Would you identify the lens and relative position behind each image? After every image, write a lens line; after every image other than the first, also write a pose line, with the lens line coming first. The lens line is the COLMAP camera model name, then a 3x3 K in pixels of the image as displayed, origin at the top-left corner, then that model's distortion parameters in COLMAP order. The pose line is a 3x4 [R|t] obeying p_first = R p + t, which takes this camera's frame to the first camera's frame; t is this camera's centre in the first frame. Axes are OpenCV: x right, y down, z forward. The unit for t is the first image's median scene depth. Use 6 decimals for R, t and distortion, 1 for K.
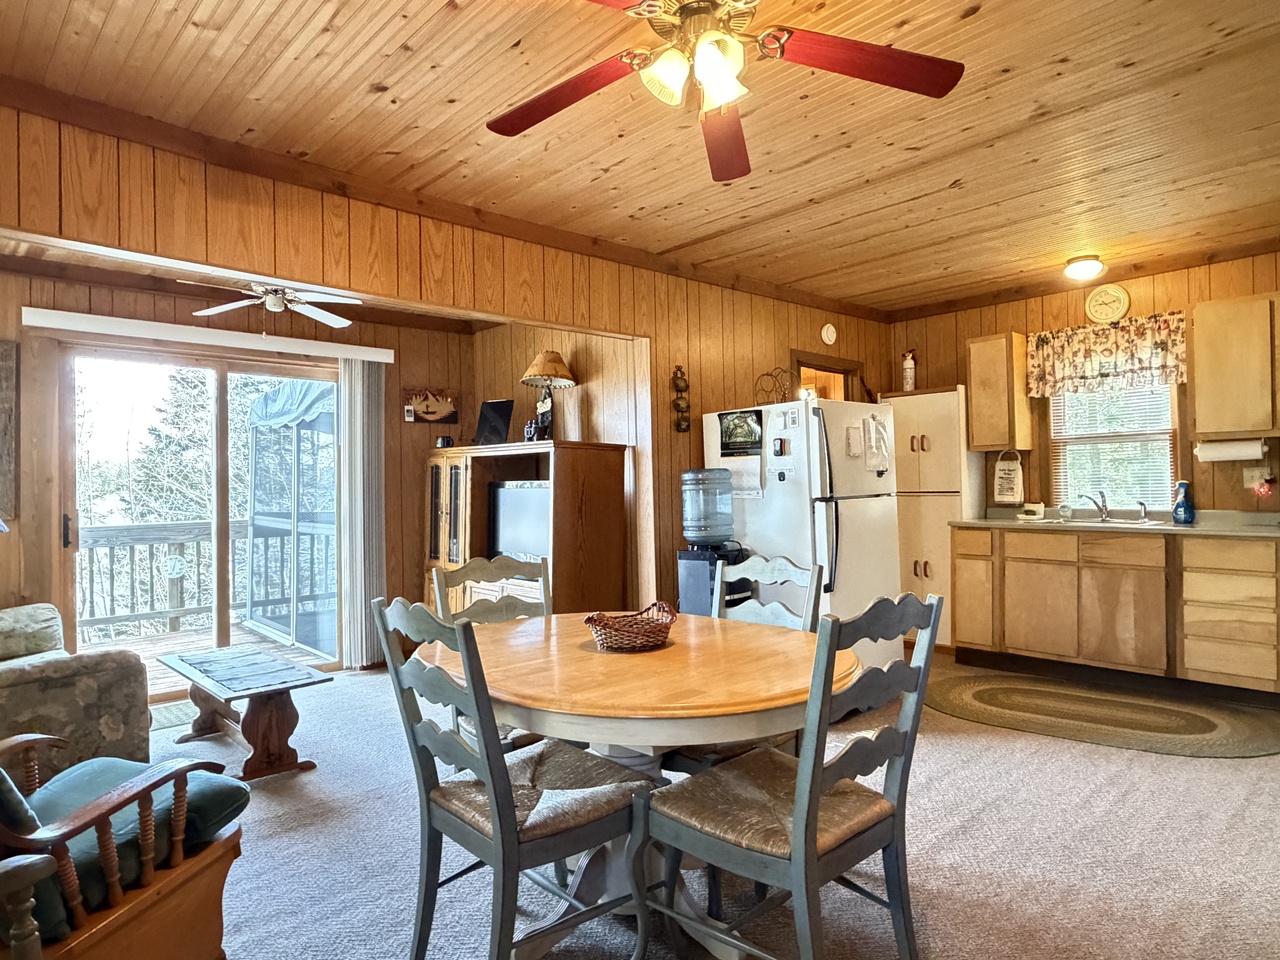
lens RADIAL K [[770.0, 0, 641.7], [0, 770.0, 484.2], [0, 0, 1]] dist [-0.000721, -0.001061]
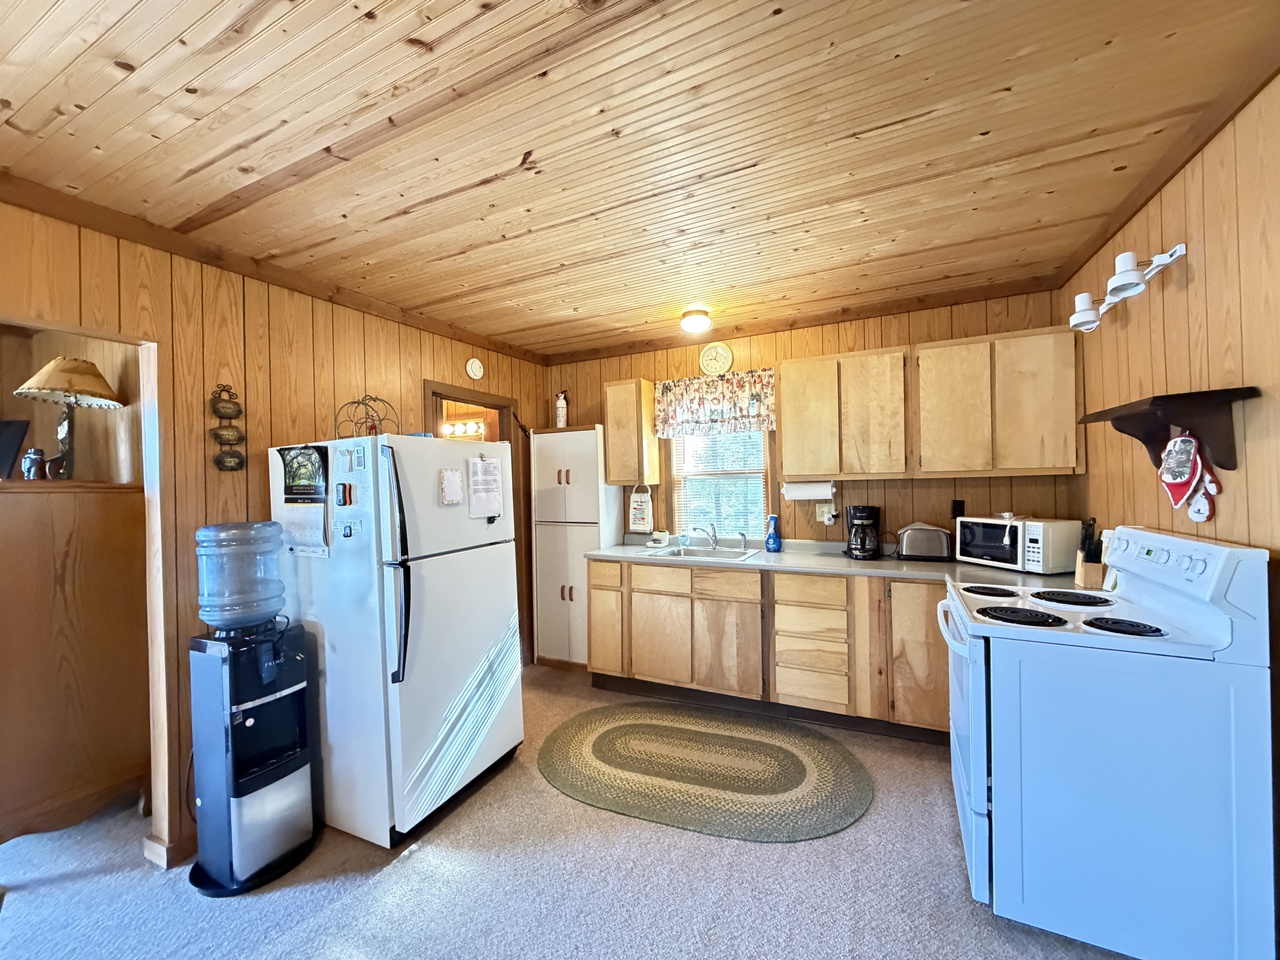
lens RADIAL K [[506.4, 0, 637.6], [0, 506.4, 479.8], [0, 0, 1]] dist [0.000313, -0.000495]
pose [[0.933603, 0.000449, 0.358309, 0.245805], [0.003071, 0.999952, -0.009255, -0.051455], [-0.358296, 0.009741, 0.933557, 0.369339]]
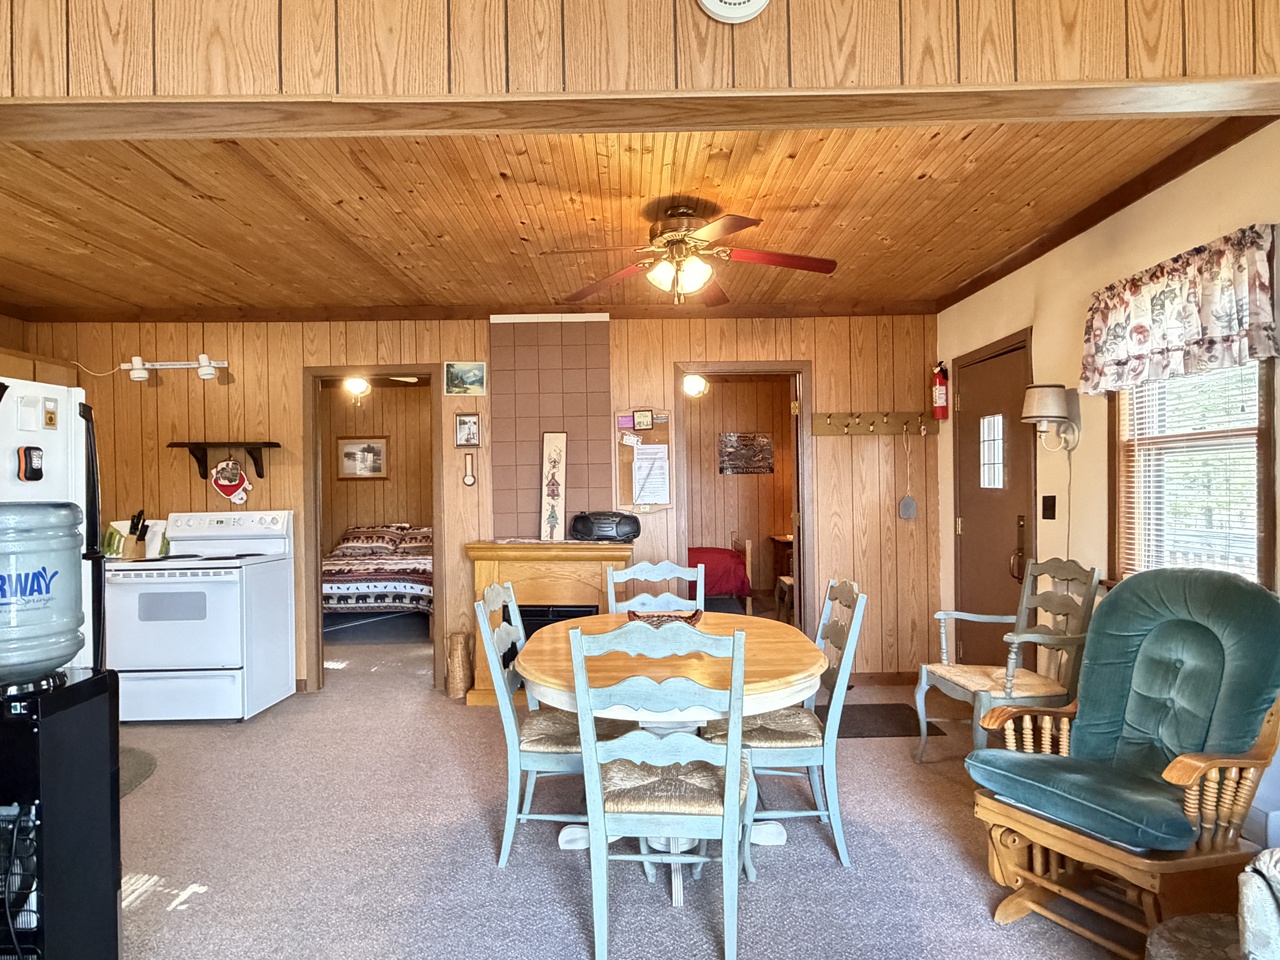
lens RADIAL K [[772.2, 0, 637.2], [0, 772.2, 485.2], [0, 0, 1]] dist [0.001484, -0.000877]
pose [[-0.728233, 0.035623, 0.684403, -0.436221], [0.027588, 0.999362, -0.022663, -0.009019], [-0.684774, 0.002377, -0.728752, 0.990977]]
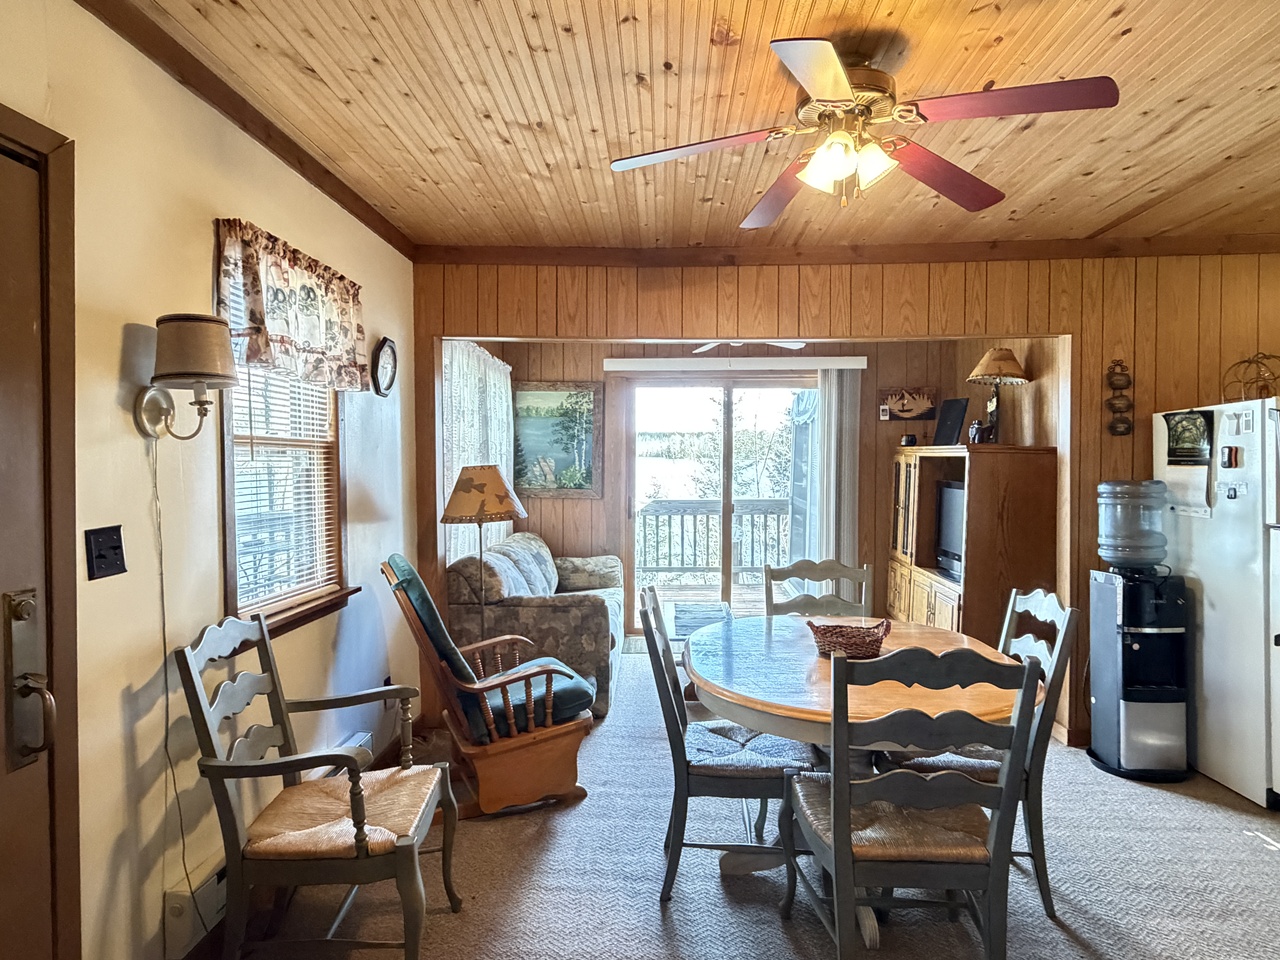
lens RADIAL K [[772.2, 0, 637.2], [0, 772.2, 485.2], [0, 0, 1]] dist [0.001484, -0.000877]
pose [[0.695987, 0.037863, -0.717055, 0.295875], [-0.006535, 0.998901, 0.046402, -0.046898], [0.718024, -0.027609, 0.695470, -0.010653]]
